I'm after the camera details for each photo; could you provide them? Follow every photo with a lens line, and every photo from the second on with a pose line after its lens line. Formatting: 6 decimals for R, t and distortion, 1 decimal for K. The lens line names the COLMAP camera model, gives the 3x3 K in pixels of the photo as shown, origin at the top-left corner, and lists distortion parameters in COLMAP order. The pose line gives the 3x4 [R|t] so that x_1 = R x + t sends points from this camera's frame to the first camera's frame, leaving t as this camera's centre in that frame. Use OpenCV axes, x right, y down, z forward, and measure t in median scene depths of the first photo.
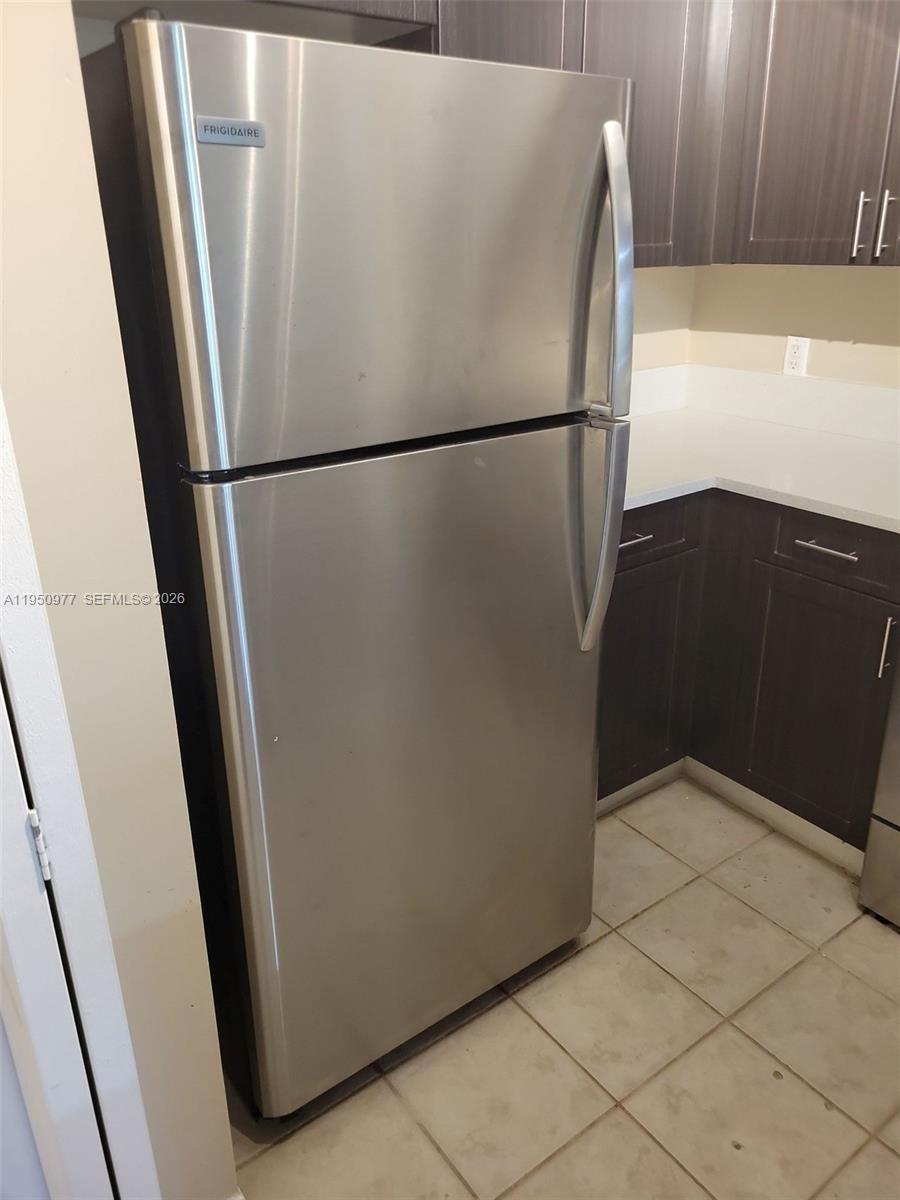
lens RADIAL K [[895.4, 0, 445.3], [0, 895.4, 596.2], [0, 0, 1]] dist [0.062341, -0.041002]
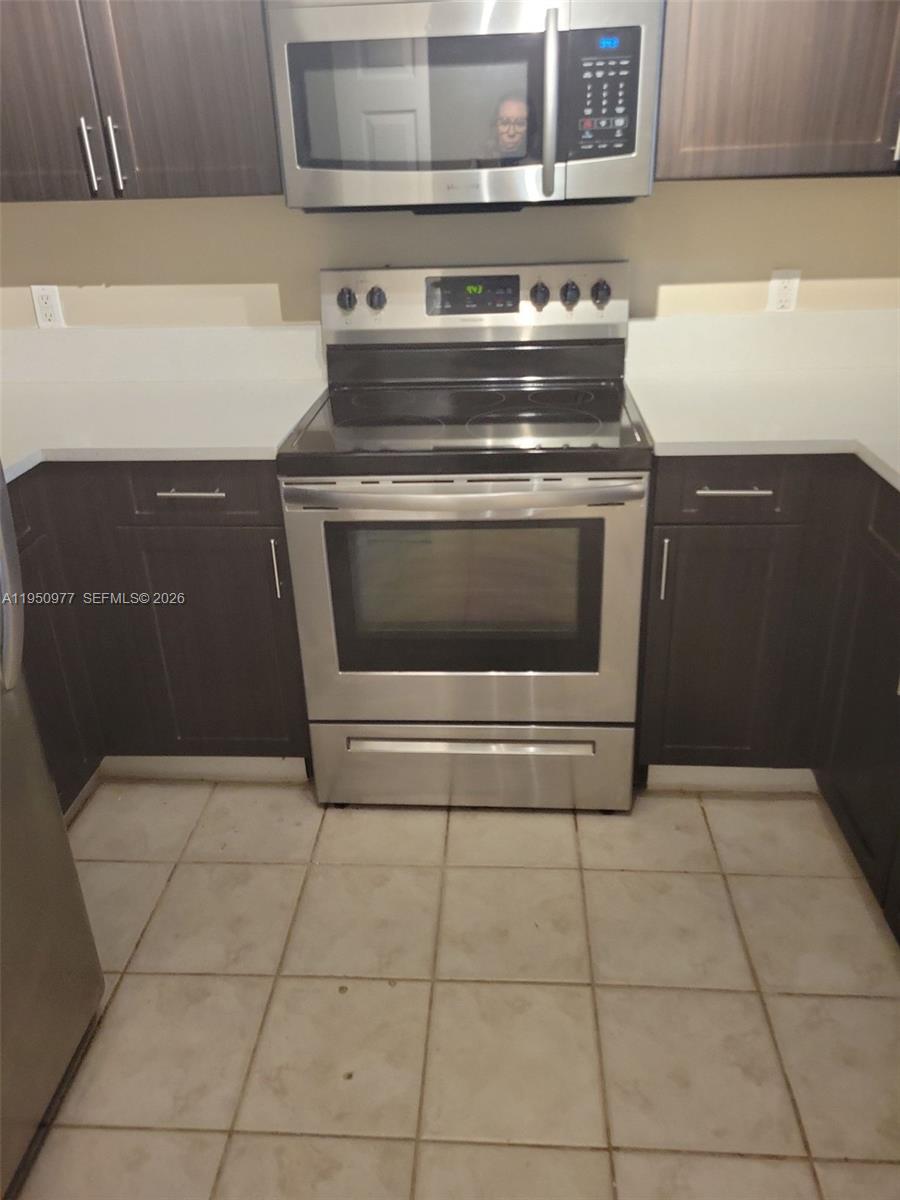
lens RADIAL K [[895.4, 0, 450.6], [0, 895.4, 587.8], [0, 0, 1]] dist [0.062341, -0.041002]
pose [[0.647069, -0.336428, 0.684192, -0.092511], [0.314567, 0.935244, 0.162376, -0.025445], [-0.694514, 0.110155, 0.710996, 0.119214]]
